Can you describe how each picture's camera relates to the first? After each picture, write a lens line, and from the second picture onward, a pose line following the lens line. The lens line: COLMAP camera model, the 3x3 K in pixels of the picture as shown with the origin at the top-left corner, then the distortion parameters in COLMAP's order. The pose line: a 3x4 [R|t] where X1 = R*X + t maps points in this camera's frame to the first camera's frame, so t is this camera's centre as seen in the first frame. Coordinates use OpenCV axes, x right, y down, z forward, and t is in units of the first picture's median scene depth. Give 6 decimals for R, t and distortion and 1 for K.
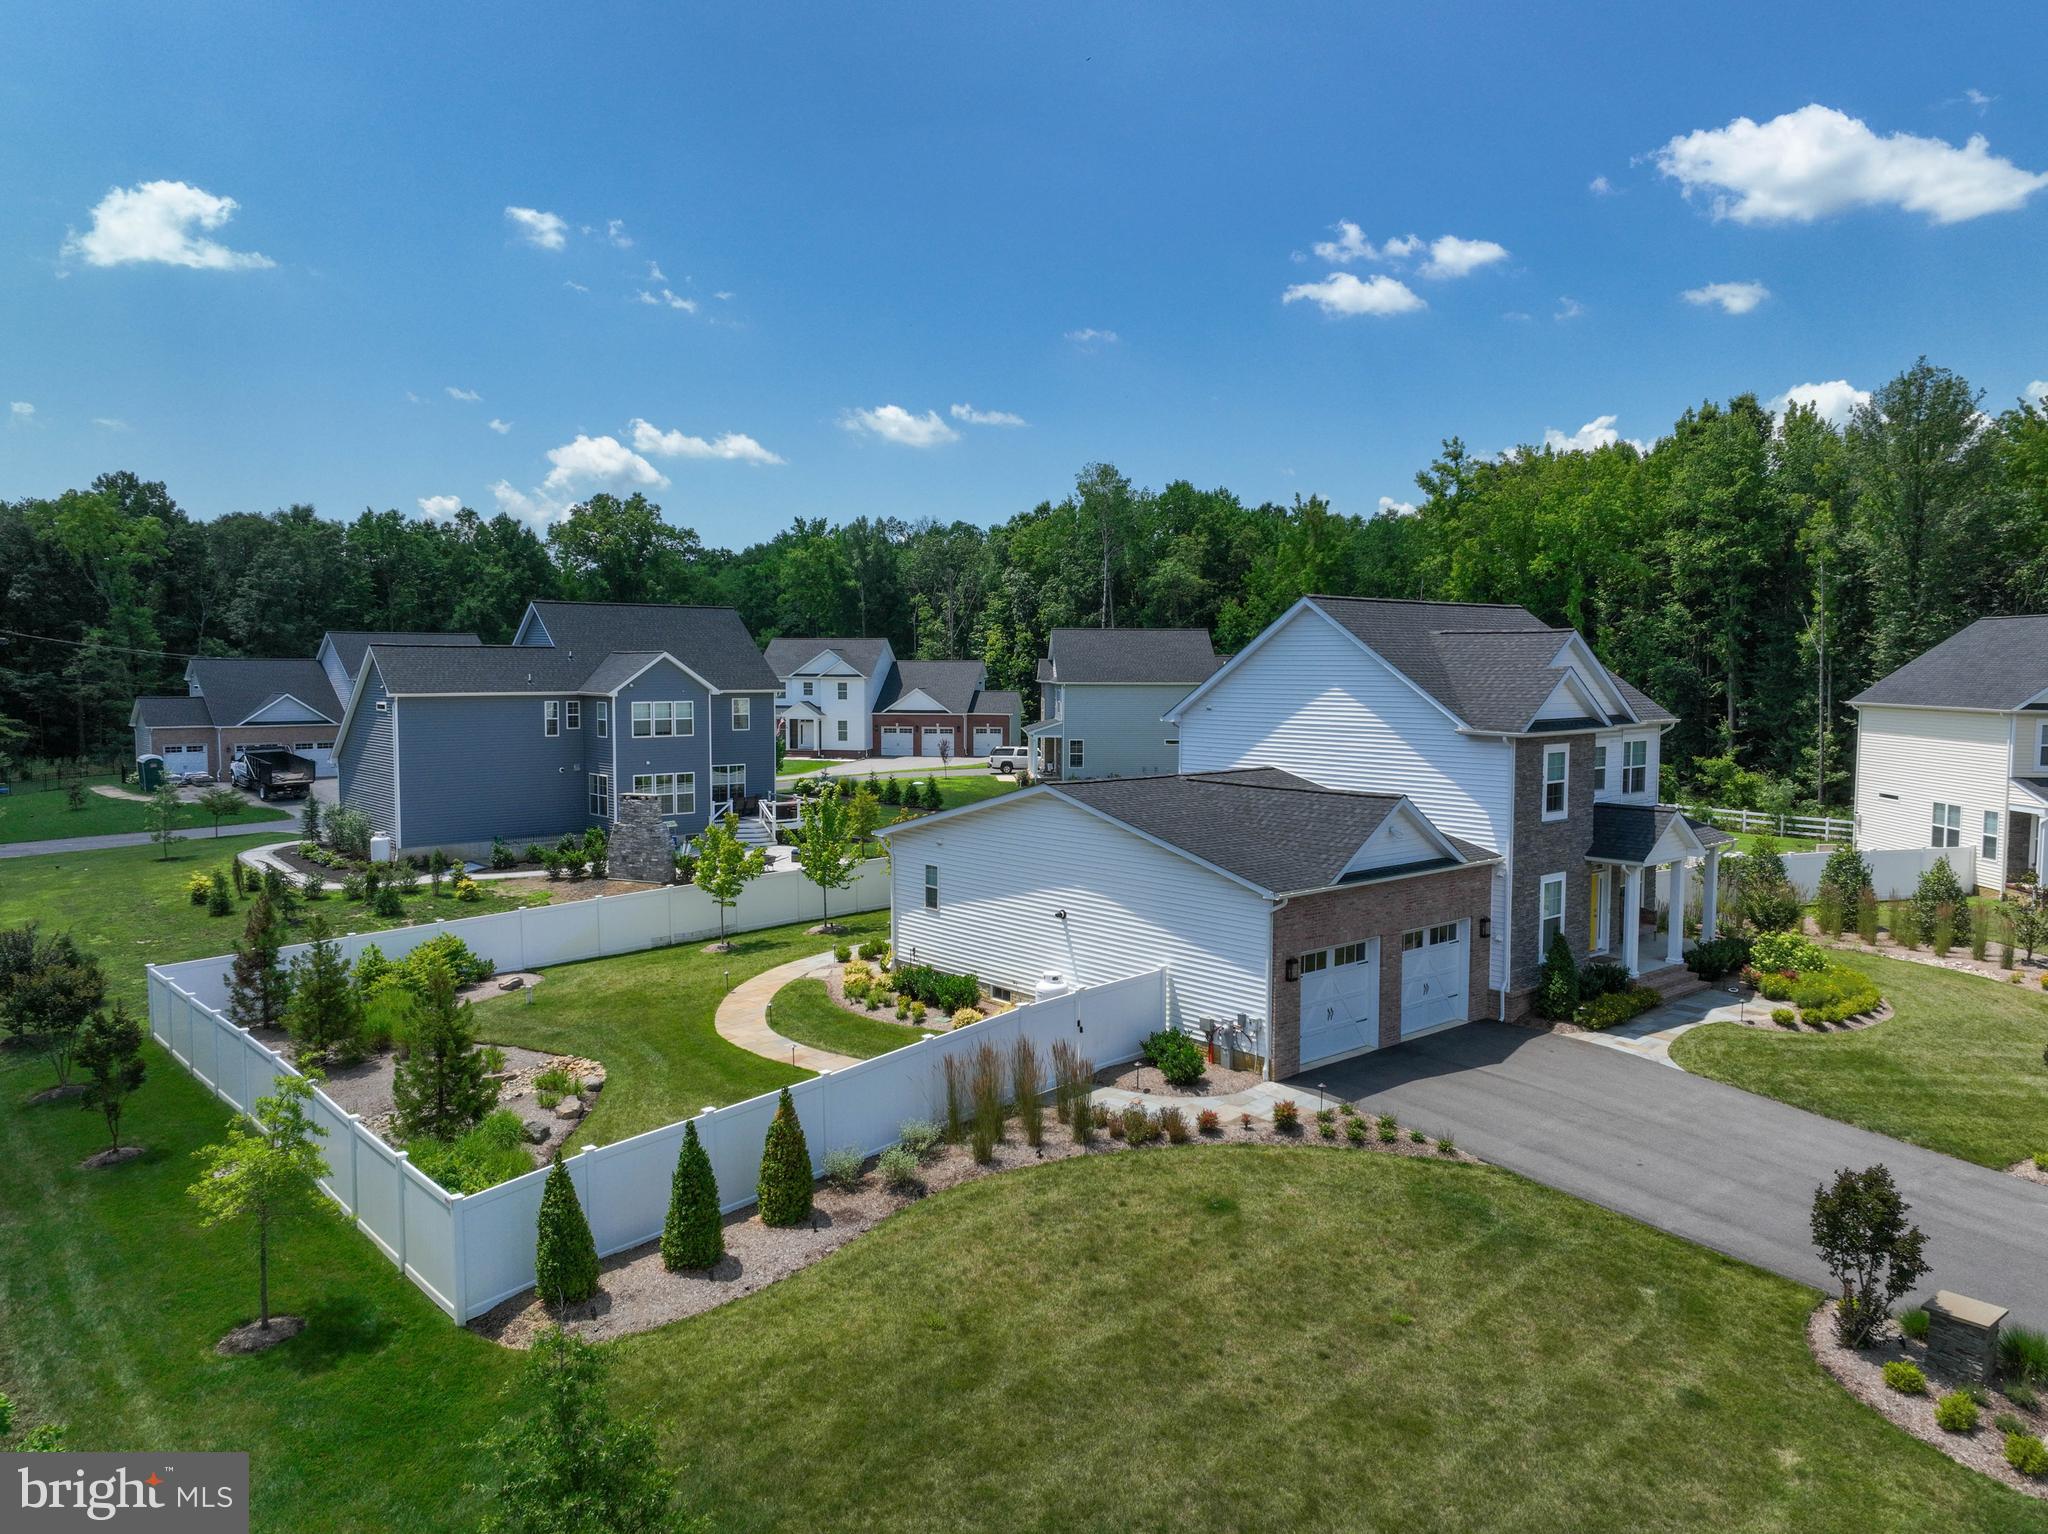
lens RADIAL K [[1433.6, 0, 1024.0], [0, 1433.6, 767.0], [0, 0, 1]] dist [0.007528, 0.004932]
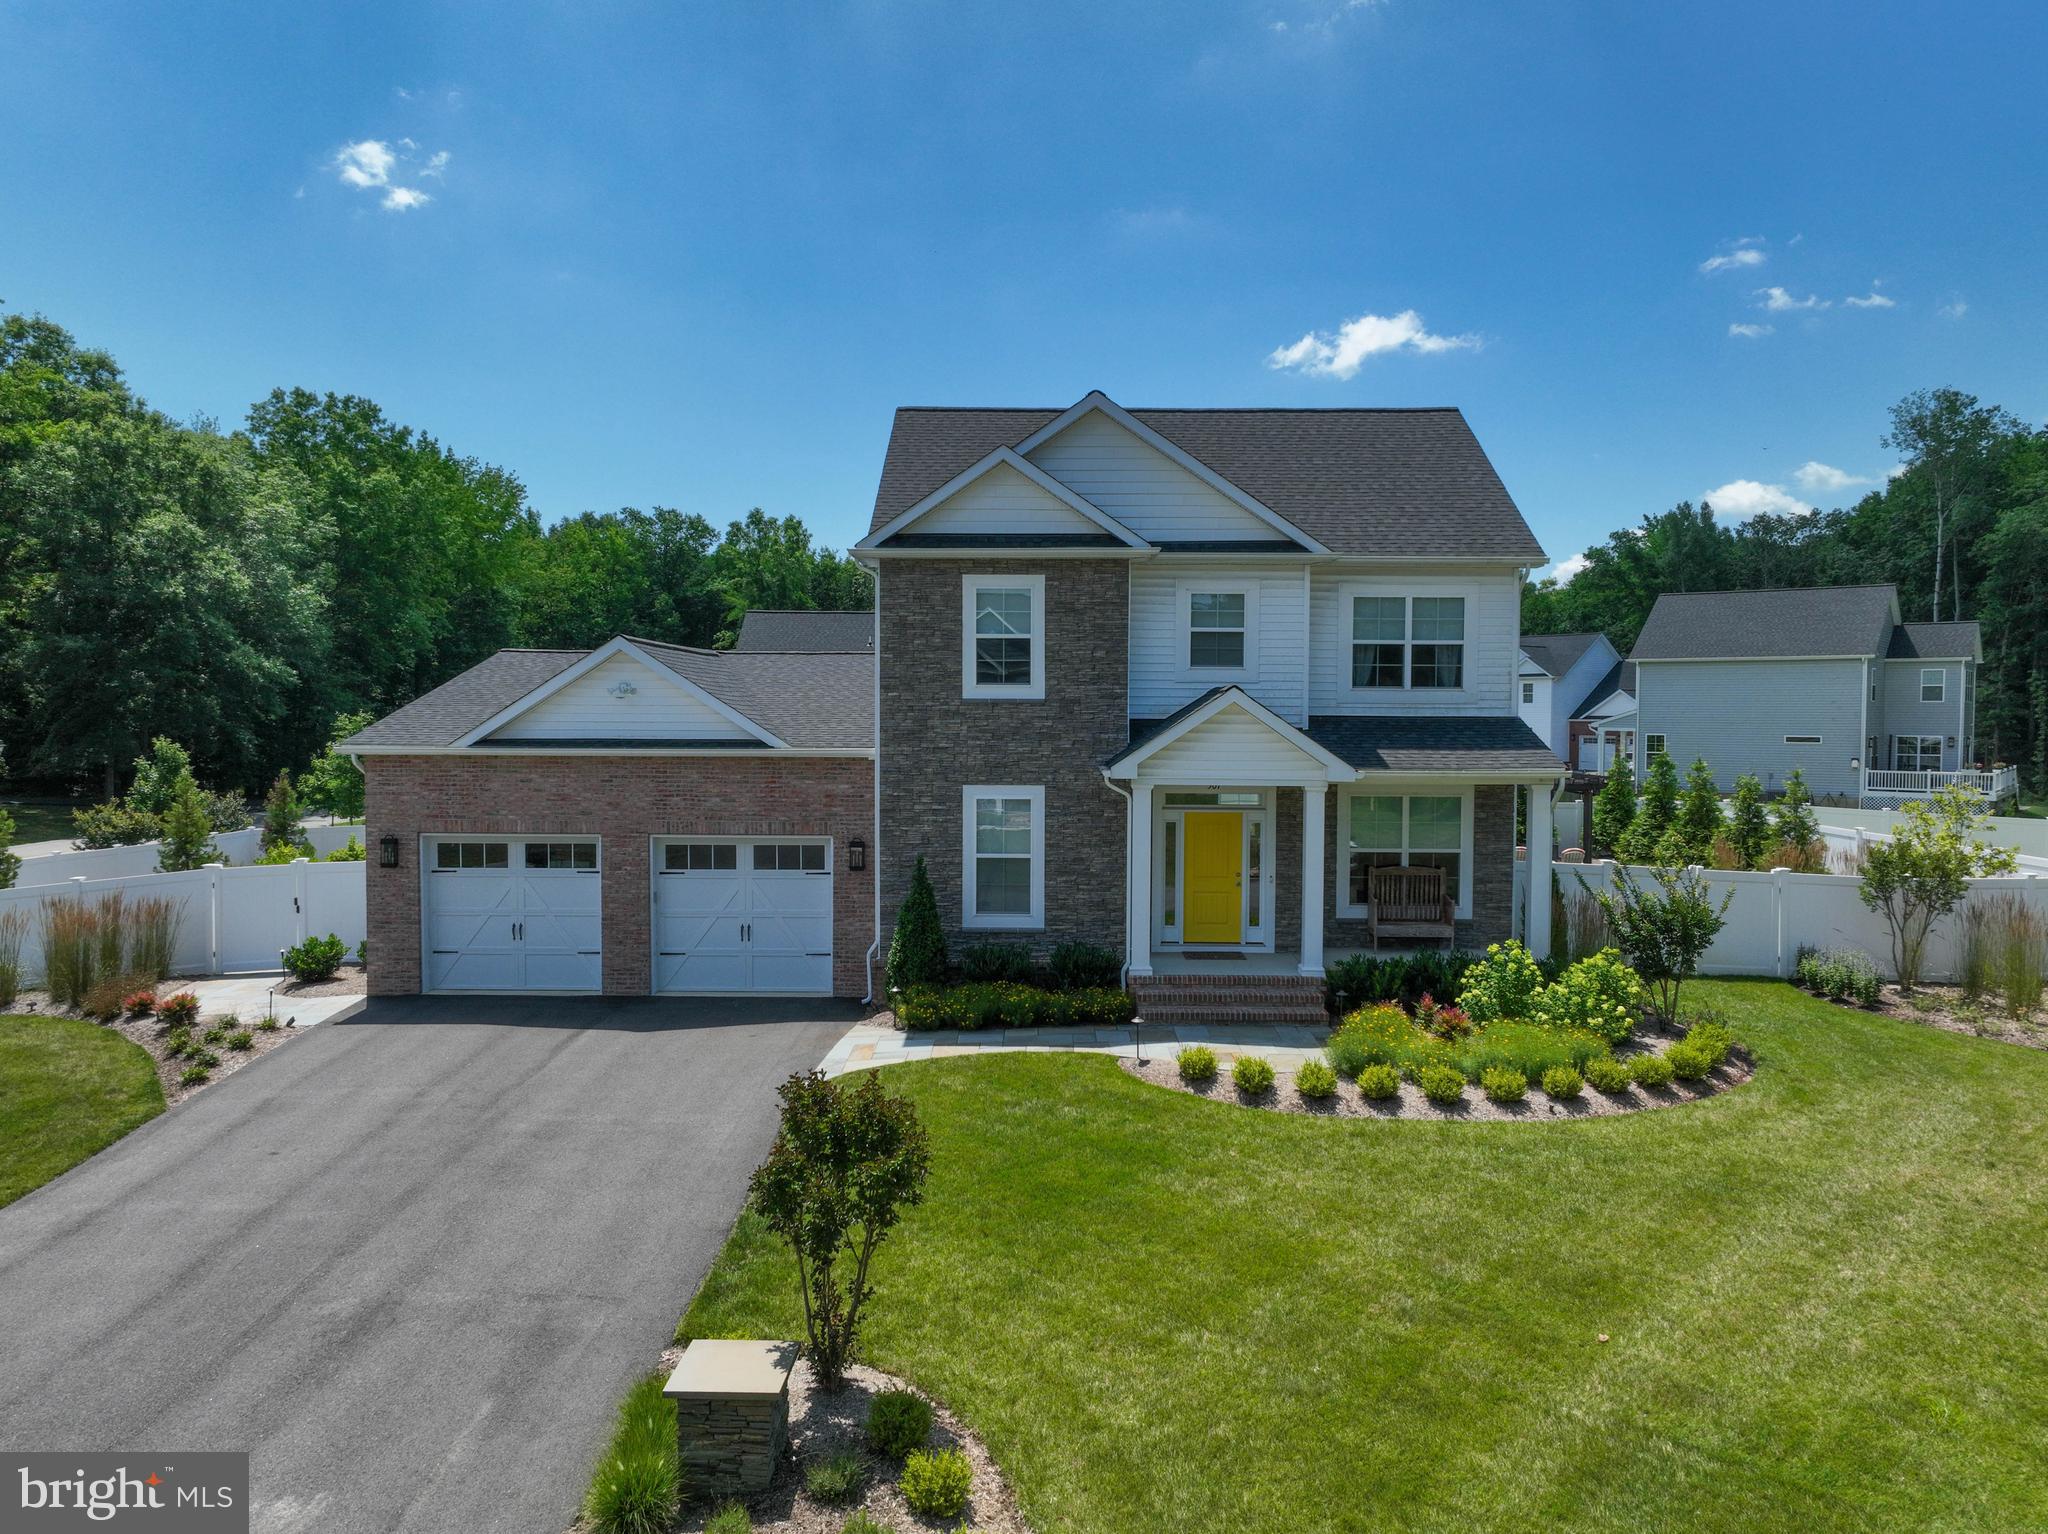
lens RADIAL K [[1433.6, 0, 1024.0], [0, 1433.6, 767.0], [0, 0, 1]] dist [0.007528, 0.004932]
pose [[0.745642, 0.026292, -0.665828, 0.794885], [-0.050614, 0.998569, -0.017250, 0.077007], [0.664421, 0.046562, 0.745906, 0.547903]]
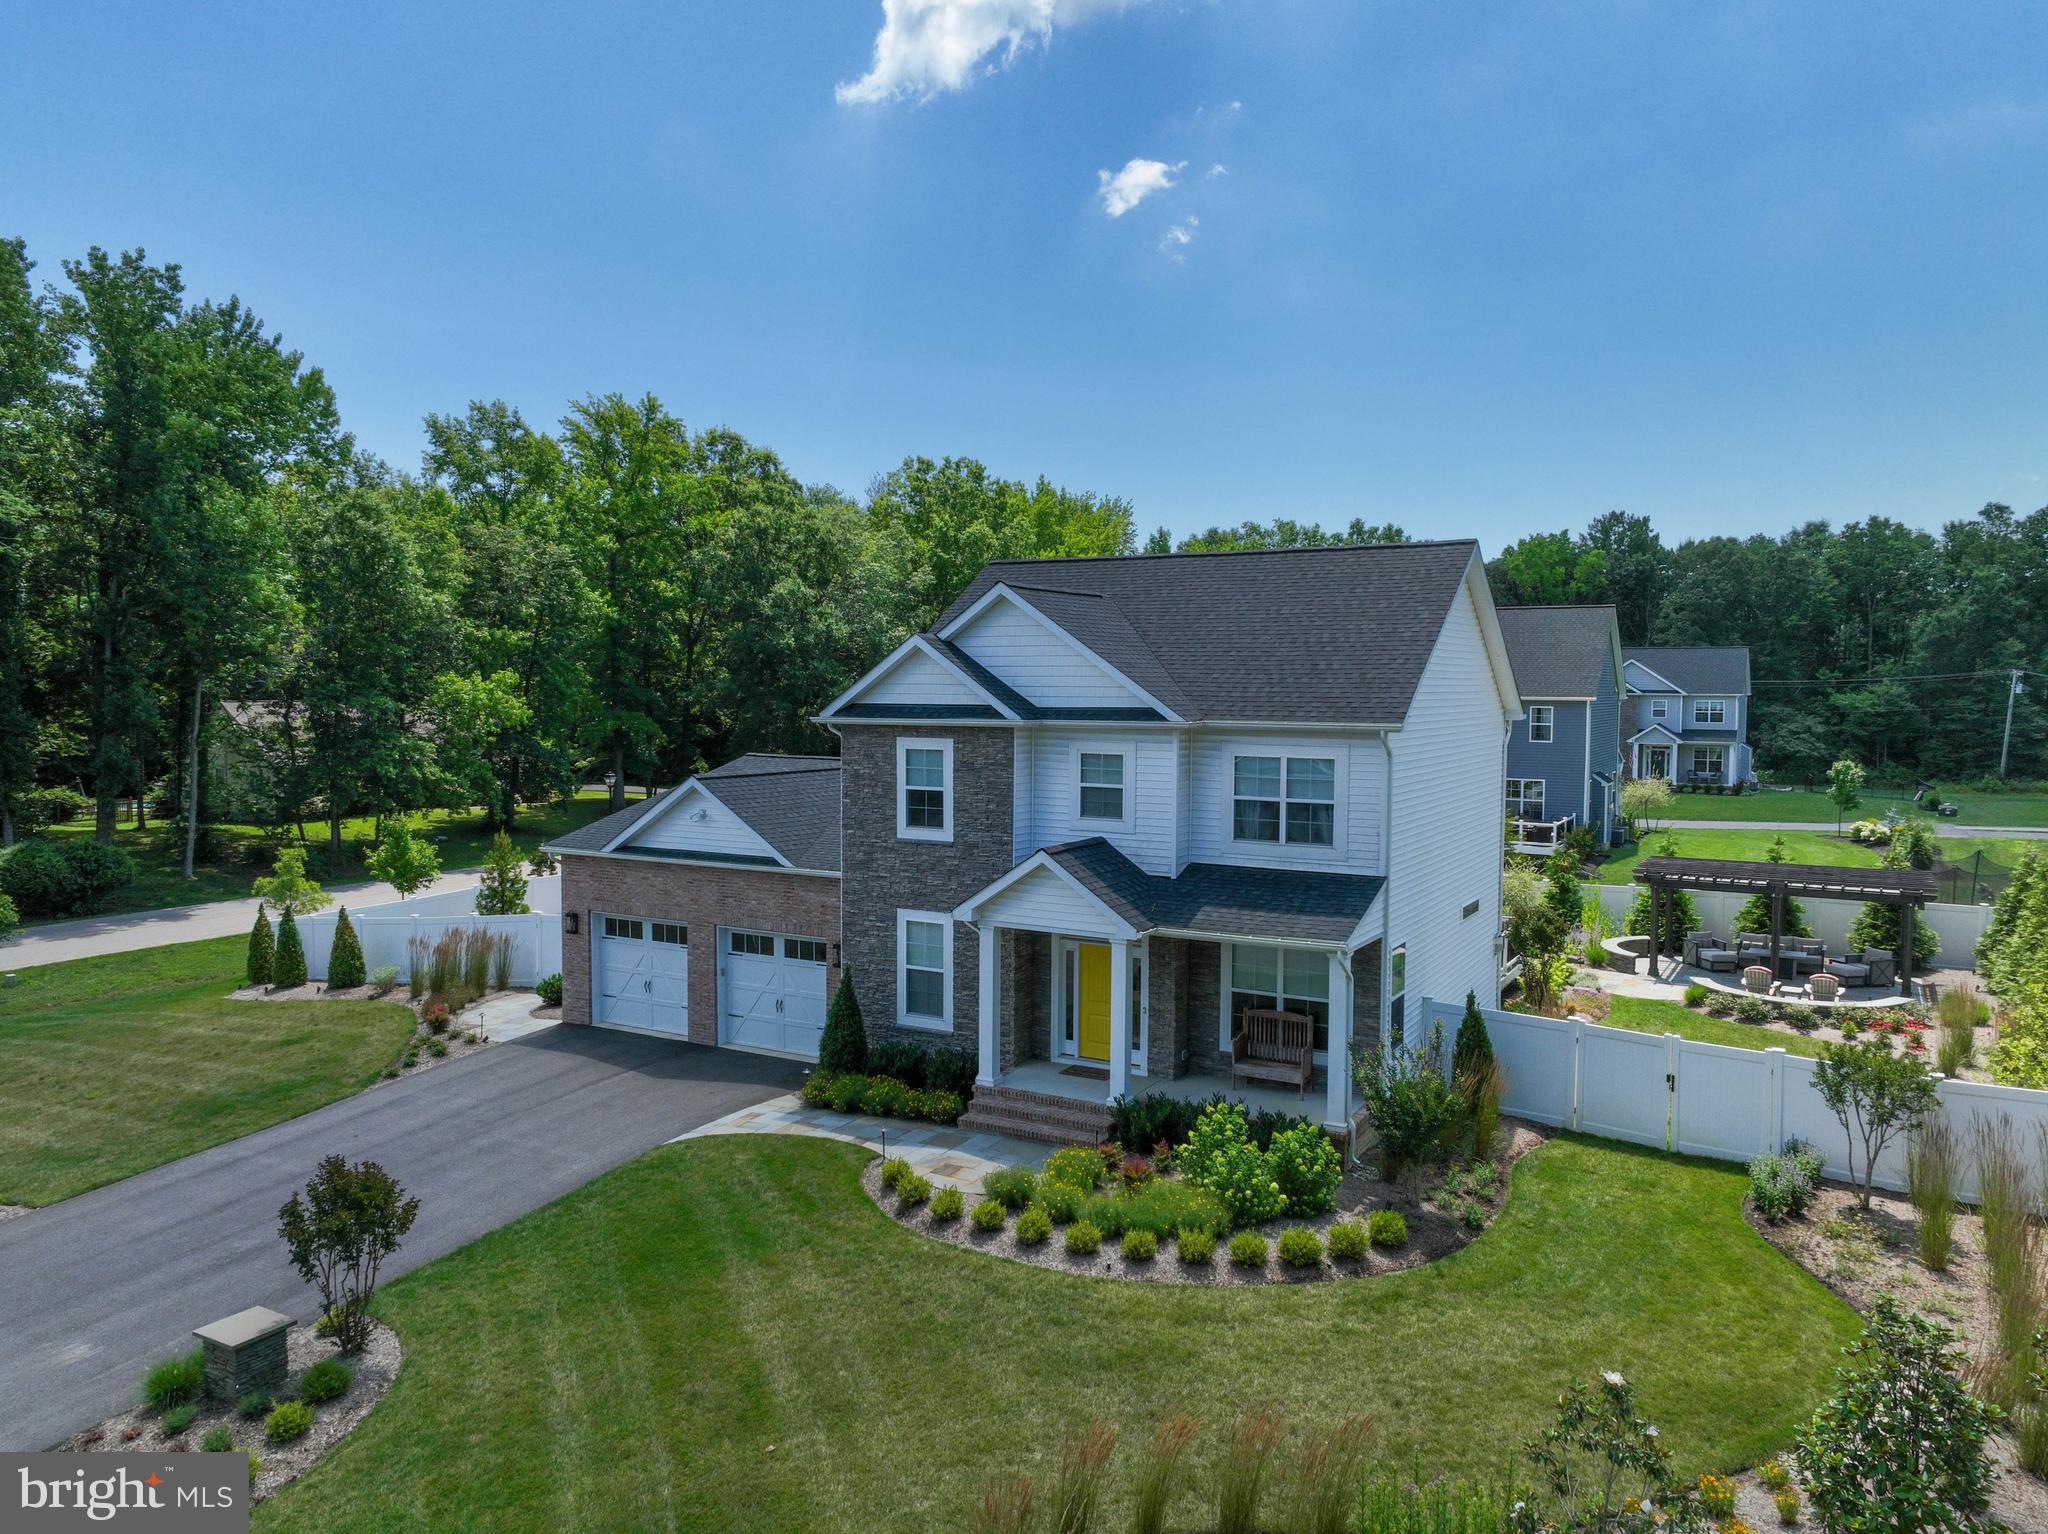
lens RADIAL K [[1433.6, 0, 1024.0], [0, 1433.6, 767.0], [0, 0, 1]] dist [0.007528, 0.004932]
pose [[0.330733, 0.052921, -0.942239, 1.099142], [-0.073222, 0.996856, 0.030287, -0.027911], [0.940880, 0.058976, 0.333568, 0.800983]]
